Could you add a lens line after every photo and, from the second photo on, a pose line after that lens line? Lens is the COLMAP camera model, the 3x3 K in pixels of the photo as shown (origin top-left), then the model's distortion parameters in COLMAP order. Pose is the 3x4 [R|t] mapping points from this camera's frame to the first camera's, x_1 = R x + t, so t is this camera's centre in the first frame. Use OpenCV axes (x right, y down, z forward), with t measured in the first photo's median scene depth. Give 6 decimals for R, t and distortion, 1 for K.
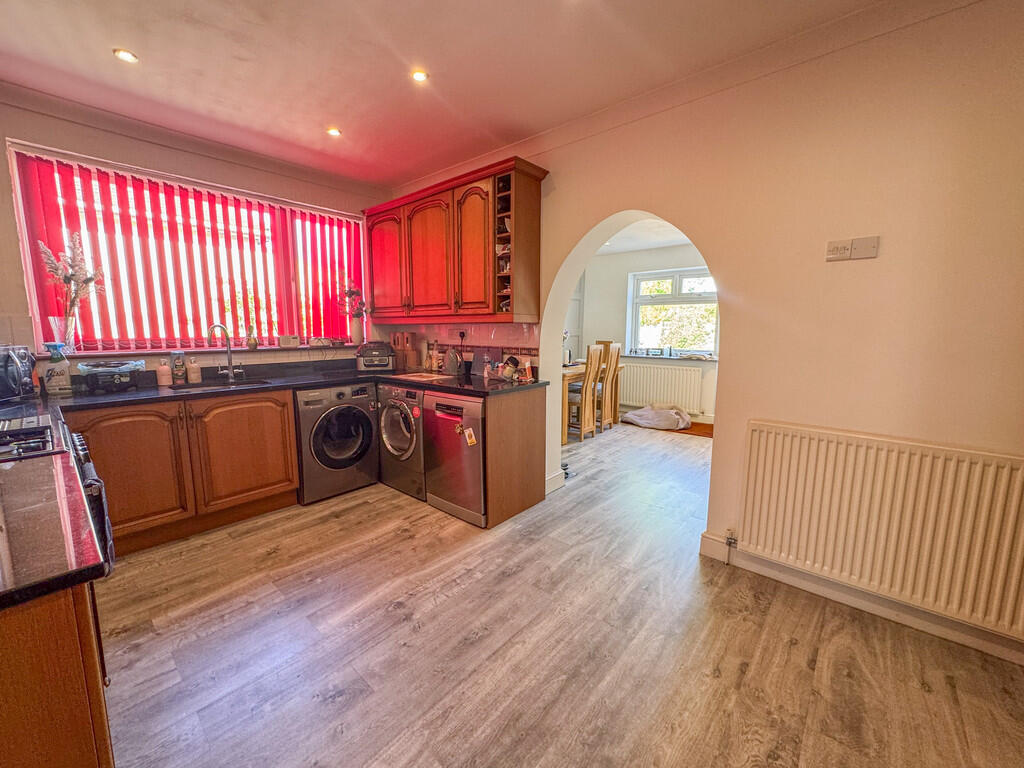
lens RADIAL K [[413.3, 0, 503.0], [0, 413.3, 381.5], [0, 0, 1]] dist [-0.002115, 0.000116]
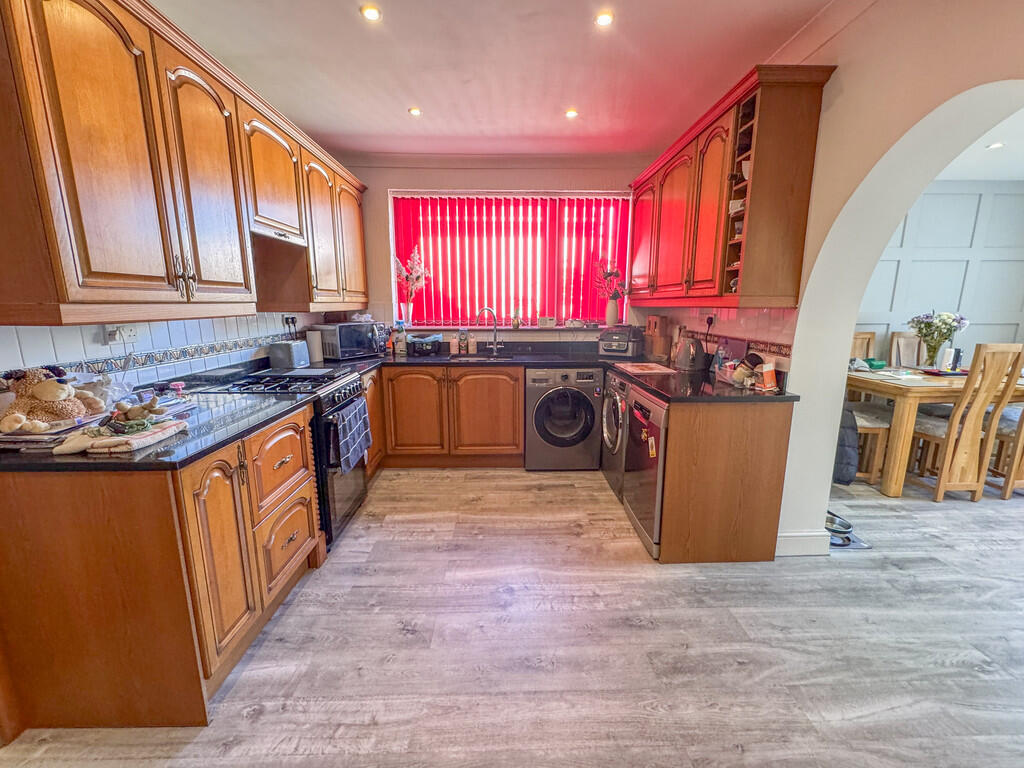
lens RADIAL K [[413.3, 0, 503.0], [0, 413.3, 381.5], [0, 0, 1]] dist [-0.002115, 0.000116]
pose [[0.678388, 0.132876, -0.722589, 0.265238], [-0.092763, 0.991130, 0.095170, -0.042483], [0.728825, 0.002467, 0.684696, 0.189976]]
